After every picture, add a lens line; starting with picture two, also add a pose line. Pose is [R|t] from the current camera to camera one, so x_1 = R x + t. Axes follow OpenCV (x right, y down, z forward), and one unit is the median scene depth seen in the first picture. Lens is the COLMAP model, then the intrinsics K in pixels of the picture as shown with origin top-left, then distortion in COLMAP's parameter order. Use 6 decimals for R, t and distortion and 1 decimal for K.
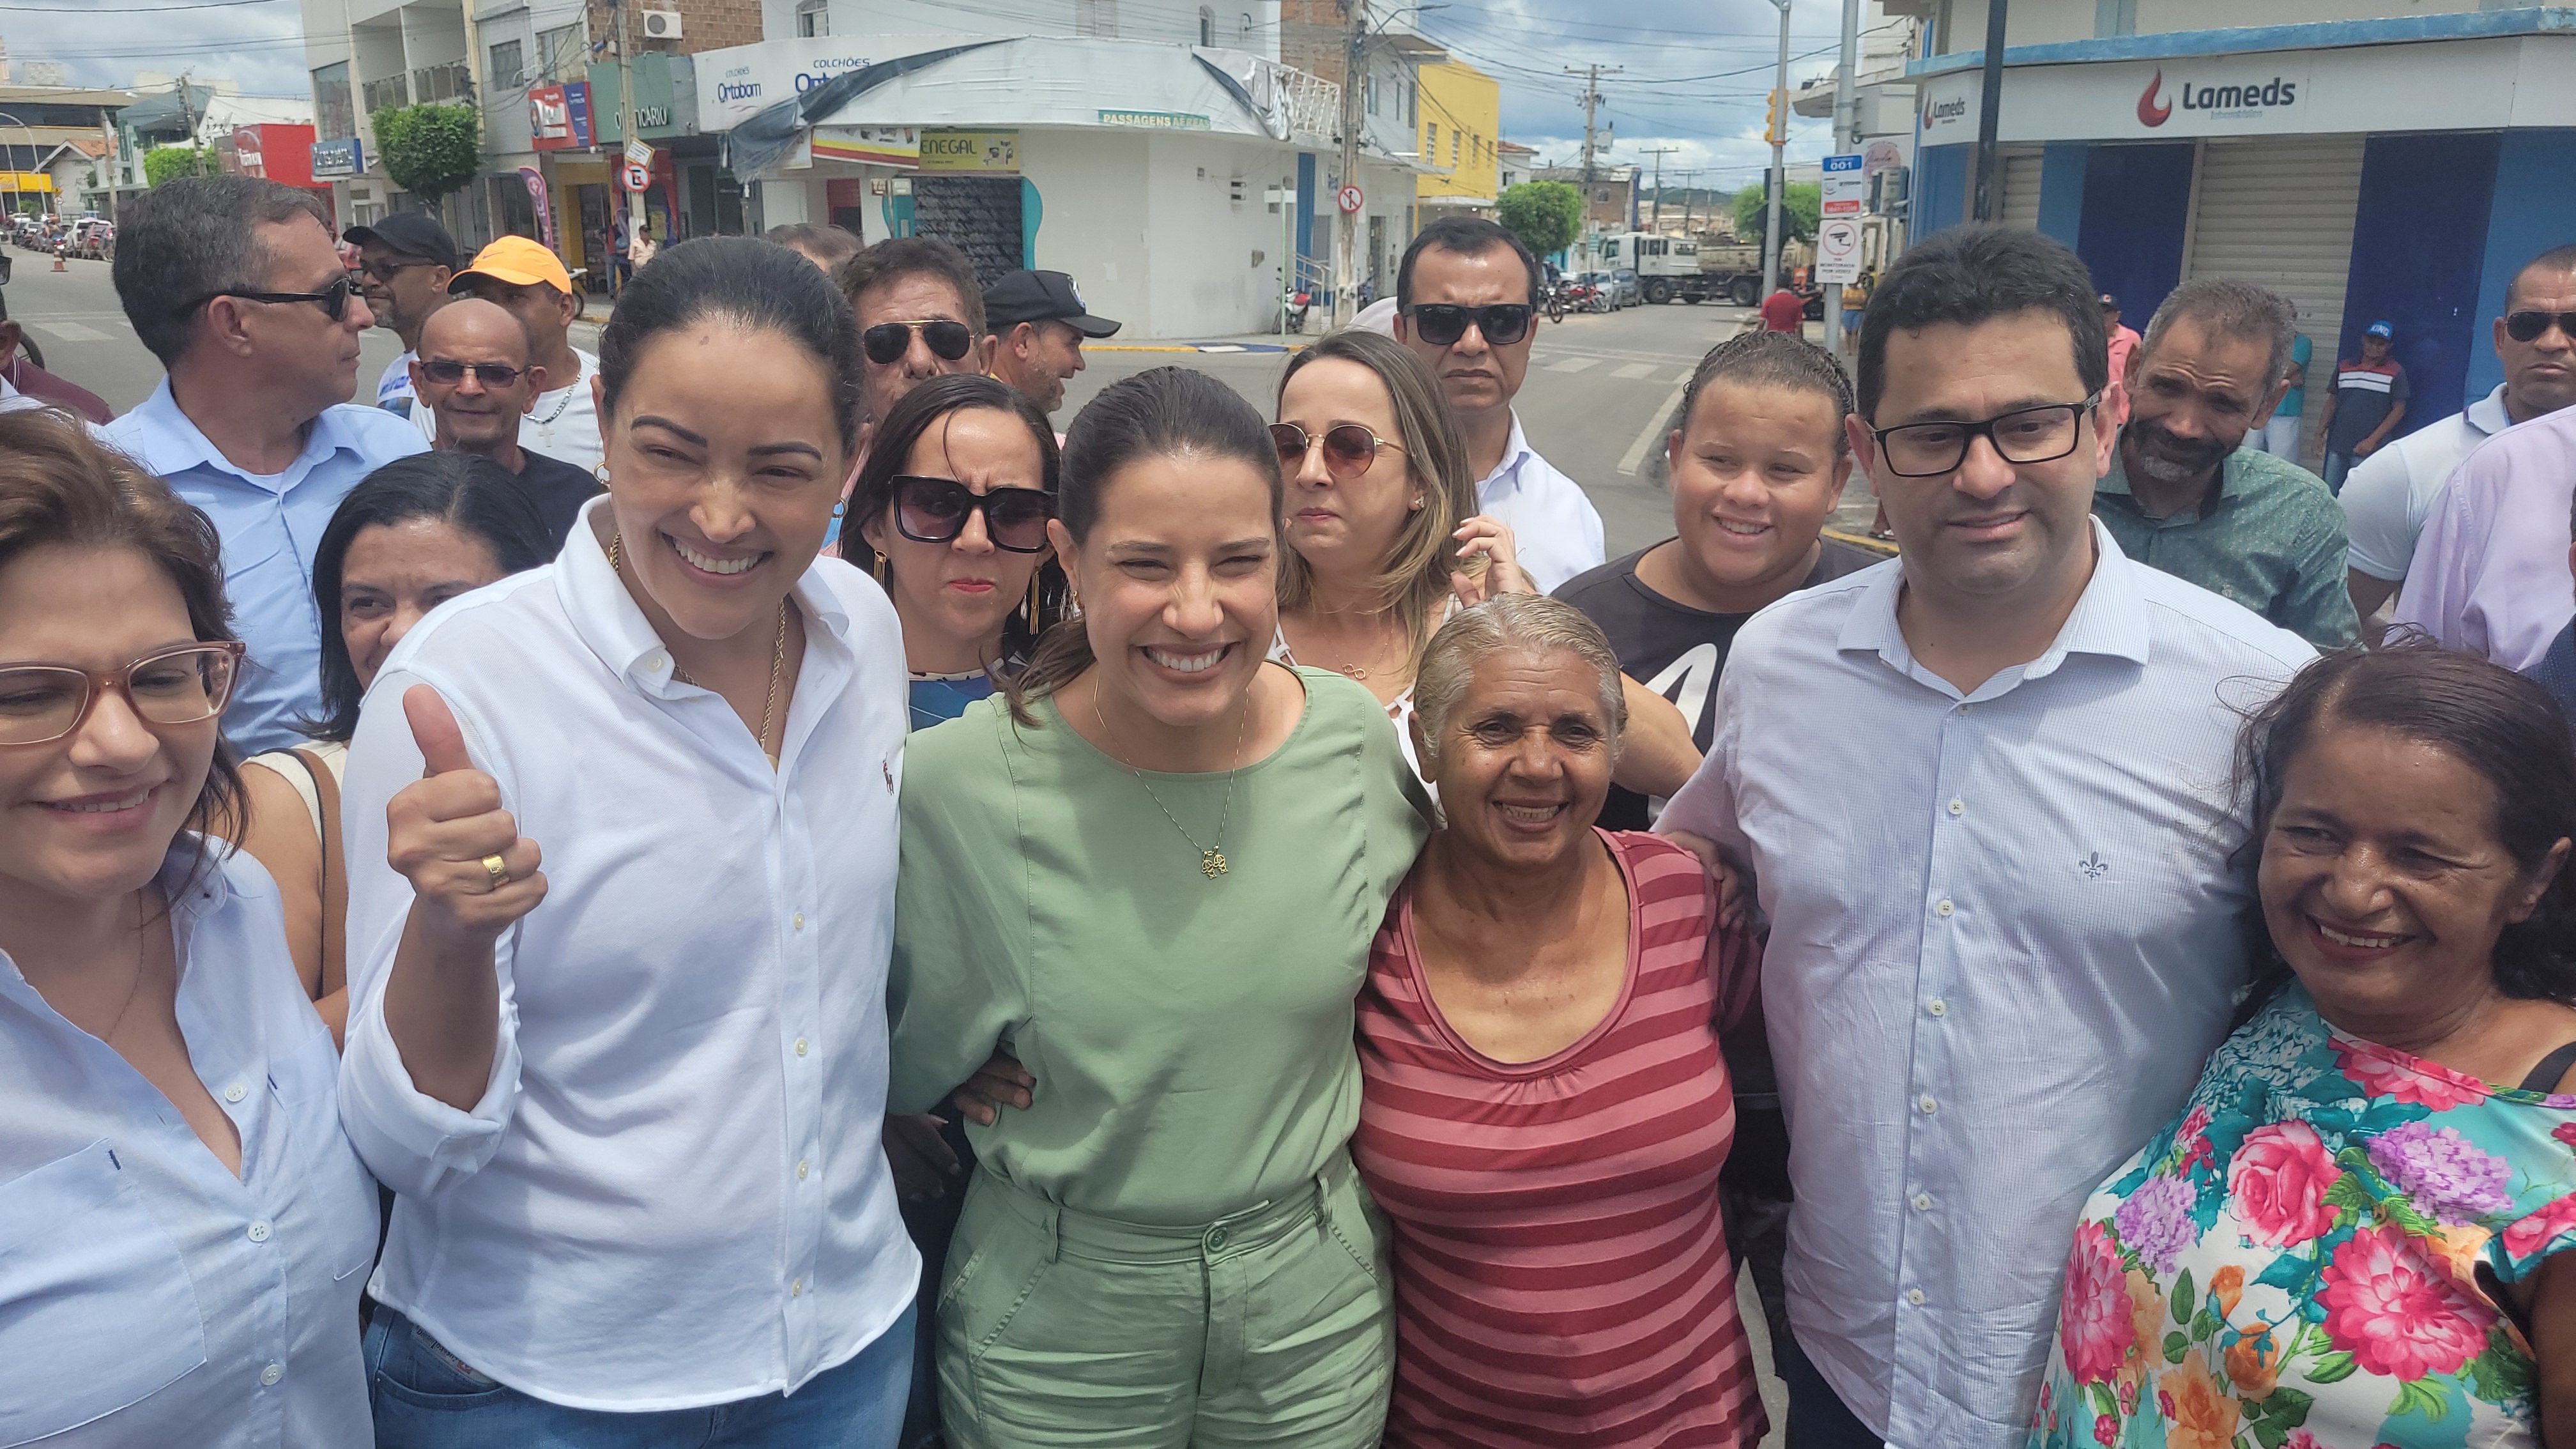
lens RADIAL K [[1935.1, 0, 1286.6], [0, 1935.1, 709.9], [0, 0, 1]] dist [0.036328, -0.036476]
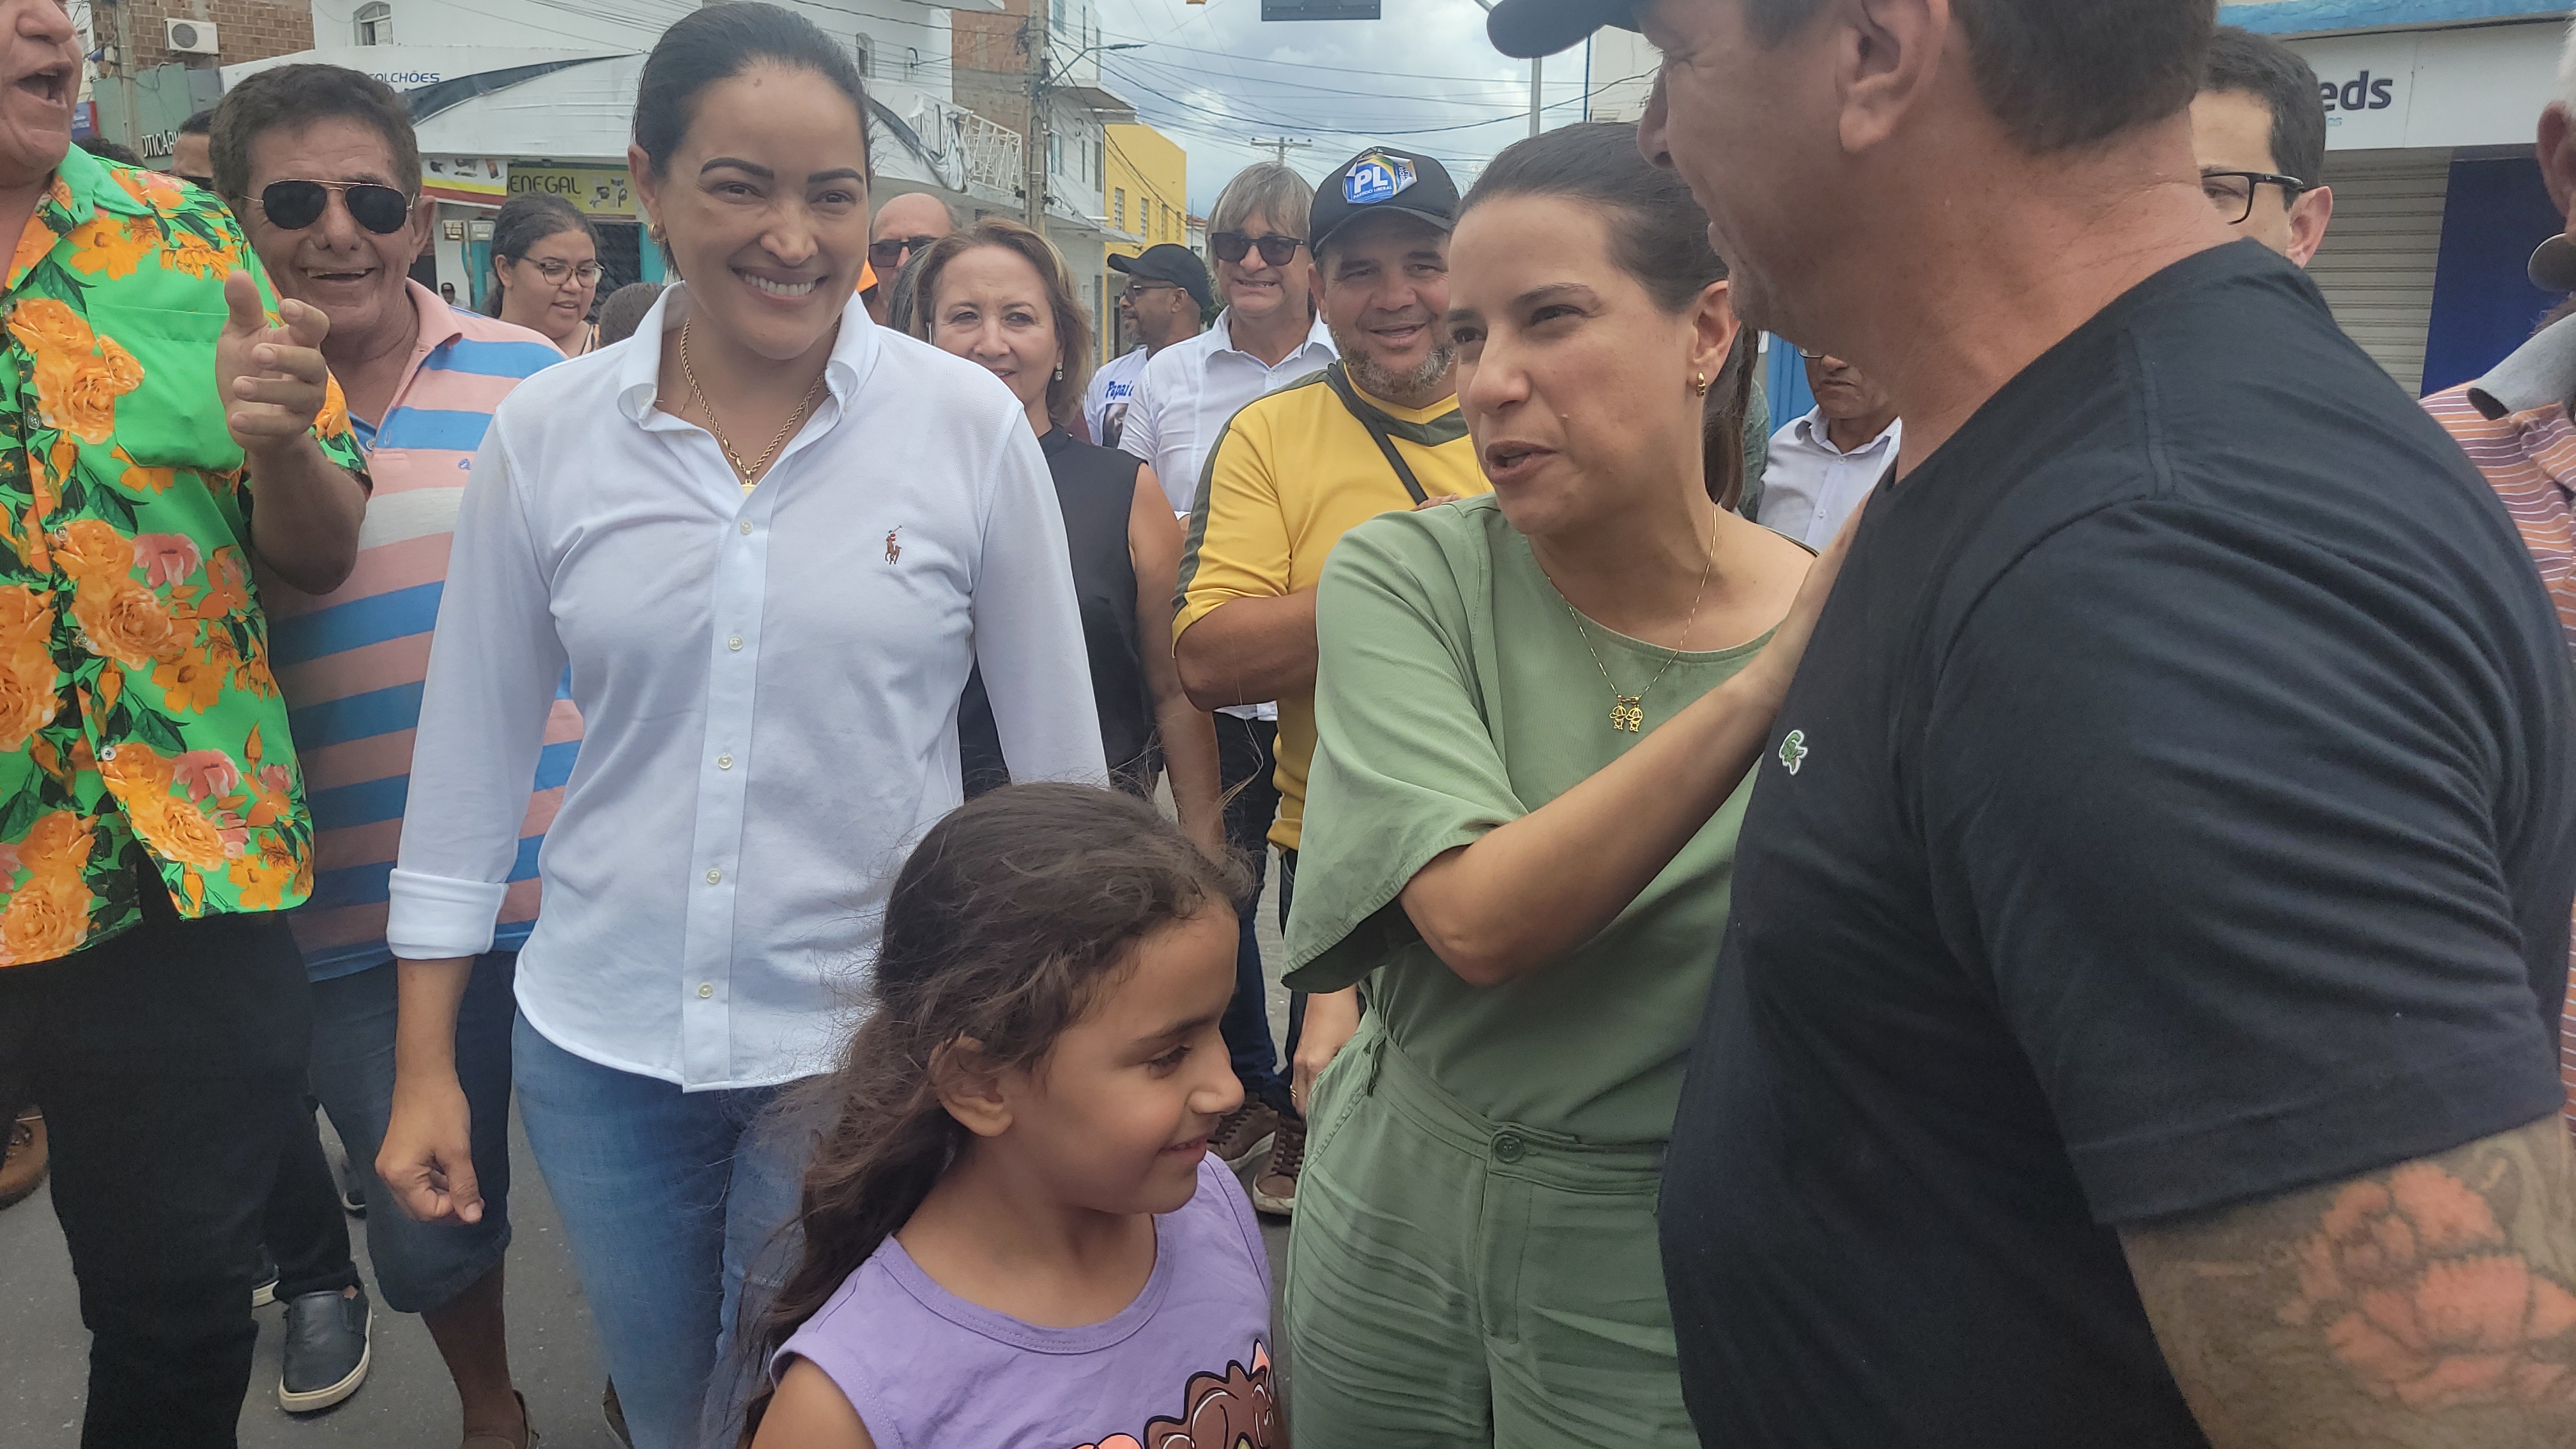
lens RADIAL K [[1977.1, 0, 1281.2], [0, 1977.1, 774.0], [0, 0, 1]] dist [-0.003712, -0.004132]
pose [[0.988055, -0.022525, 0.152444, 0.000407], [0.024057, 0.999677, -0.008213, -0.021482], [-0.152209, 0.011782, 0.988278, 0.106464]]
